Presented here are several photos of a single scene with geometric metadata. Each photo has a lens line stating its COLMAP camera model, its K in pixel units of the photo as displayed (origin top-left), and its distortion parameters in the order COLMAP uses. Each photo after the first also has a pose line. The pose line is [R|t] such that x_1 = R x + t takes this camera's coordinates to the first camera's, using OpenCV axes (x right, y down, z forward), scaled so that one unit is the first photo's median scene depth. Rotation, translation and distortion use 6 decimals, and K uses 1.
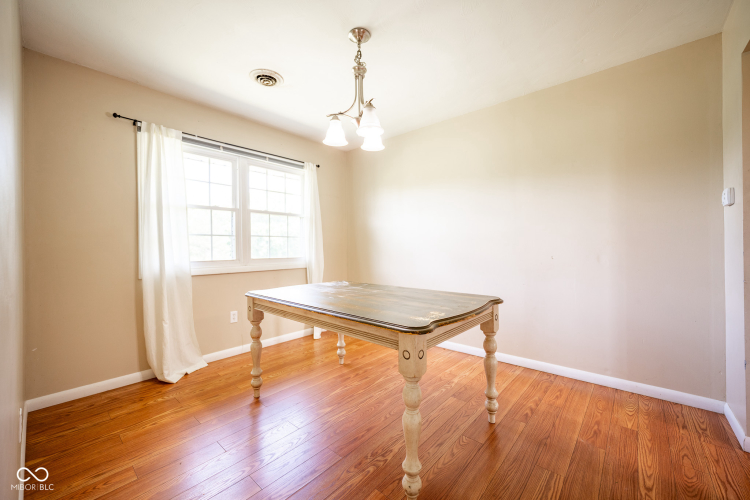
lens RADIAL K [[298.4, 0, 373.6], [0, 298.4, 247.8], [0, 0, 1]] dist [0.000841, -0.000613]
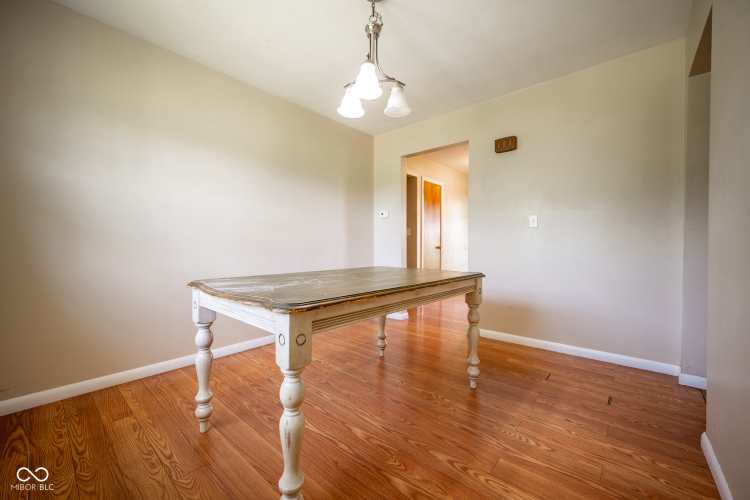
lens RADIAL K [[298.4, 0, 376.7], [0, 298.4, 255.2], [0, 0, 1]] dist [0.000841, -0.000613]
pose [[-0.010325, -0.020882, 0.999729, -0.796150], [0.002784, 0.999777, 0.020911, 0.070576], [-0.999943, 0.002999, -0.010265, 0.845650]]
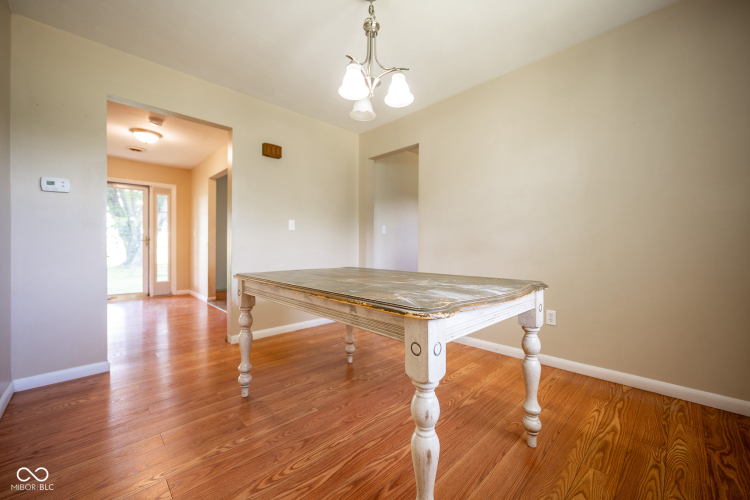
lens RADIAL K [[298.4, 0, 378.2], [0, 298.4, 244.3], [0, 0, 1]] dist [0.000841, -0.000613]
pose [[-0.997835, 0.007601, 0.065331, -0.101635], [0.007398, 0.999967, -0.003347, 0.062688], [-0.065354, -0.002856, -0.997858, 1.607446]]
